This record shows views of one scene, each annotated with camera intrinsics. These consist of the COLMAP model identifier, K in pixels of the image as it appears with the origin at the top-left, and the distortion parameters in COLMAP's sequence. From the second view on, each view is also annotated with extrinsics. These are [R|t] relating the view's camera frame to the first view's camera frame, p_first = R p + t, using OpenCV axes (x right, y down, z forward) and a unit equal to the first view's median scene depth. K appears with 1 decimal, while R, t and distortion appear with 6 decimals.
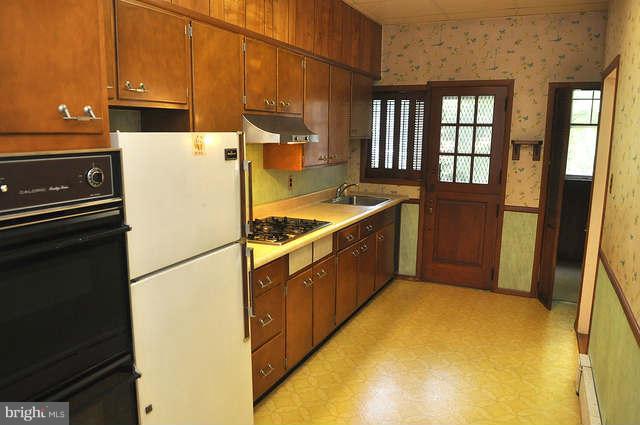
lens RADIAL K [[475.7, 0, 319.3], [0, 475.7, 208.5], [0, 0, 1]] dist [-0.026060, -0.025520]
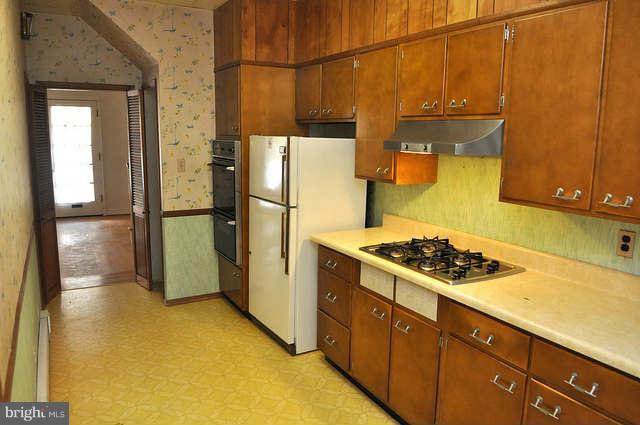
lens RADIAL K [[475.7, 0, 319.7], [0, 475.7, 217.4], [0, 0, 1]] dist [-0.026060, -0.025520]
pose [[-0.533372, 0.117147, -0.837730, 0.787945], [-0.169653, 0.955425, 0.241621, -0.214200], [0.828693, 0.270998, -0.489723, 1.378125]]
